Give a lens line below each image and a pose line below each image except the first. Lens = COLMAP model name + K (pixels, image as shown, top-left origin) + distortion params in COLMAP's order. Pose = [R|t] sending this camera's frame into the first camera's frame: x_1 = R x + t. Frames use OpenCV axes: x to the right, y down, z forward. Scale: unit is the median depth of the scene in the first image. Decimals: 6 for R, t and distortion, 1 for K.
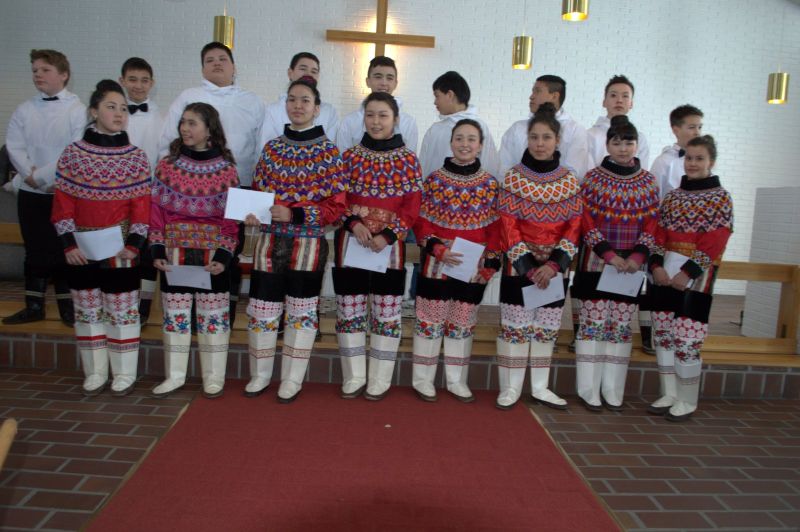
lens RADIAL K [[634.2, 0, 389.5], [0, 634.2, 268.7], [0, 0, 1]] dist [-0.086706, 0.022640]
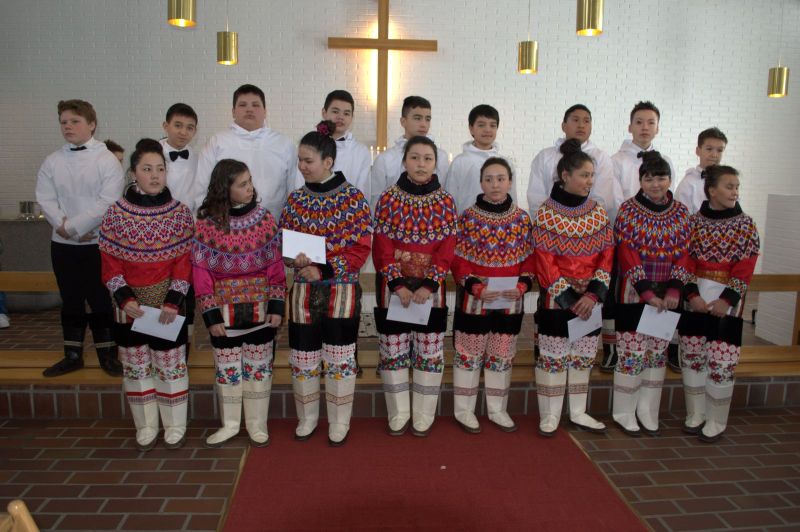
lens RADIAL K [[634.2, 0, 392.9], [0, 634.2, 265.2], [0, 0, 1]] dist [-0.086706, 0.022640]
pose [[0.998526, -0.045648, 0.029371, -0.087620], [0.044443, 0.998192, 0.040463, -0.112948], [-0.031165, -0.039098, 0.998749, -0.018019]]
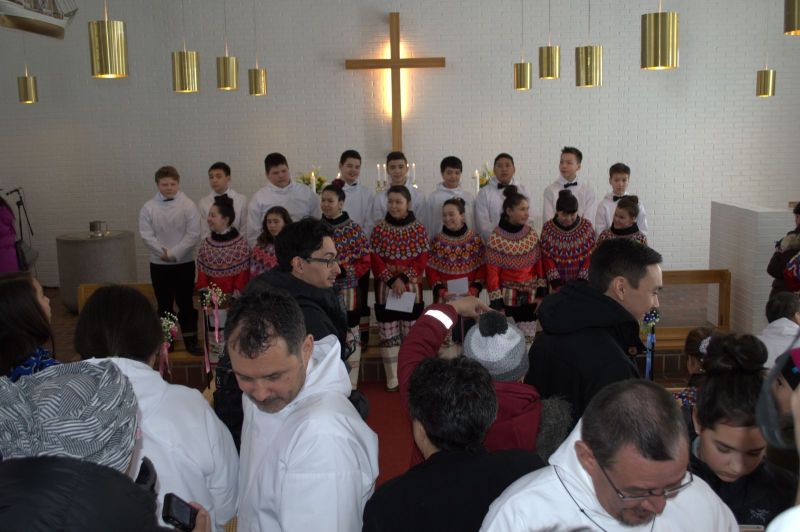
lens RADIAL K [[856.6, 0, 407.1], [0, 856.6, 269.2], [0, 0, 1]] dist [-0.125704, 0.000000]
pose [[0.996251, -0.077155, -0.039116, 0.071806], [0.079489, 0.994900, 0.062092, -0.203853], [0.034126, -0.064968, 0.997304, -0.987761]]
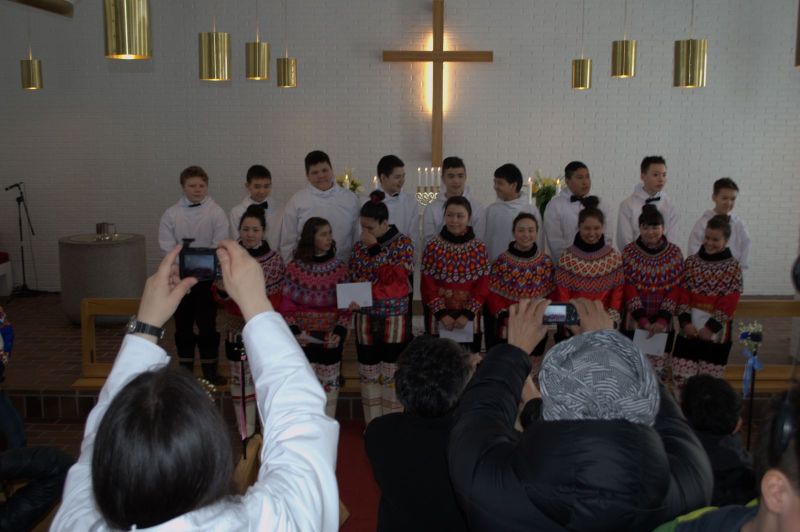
lens RADIAL K [[856.6, 0, 397.2], [0, 856.6, 258.9], [0, 0, 1]] dist [-0.125704, 0.000000]
pose [[0.997237, -0.050915, -0.054091, -0.044266], [0.053795, 0.997135, 0.053185, -0.248095], [0.051228, -0.055948, 0.997119, -0.708297]]
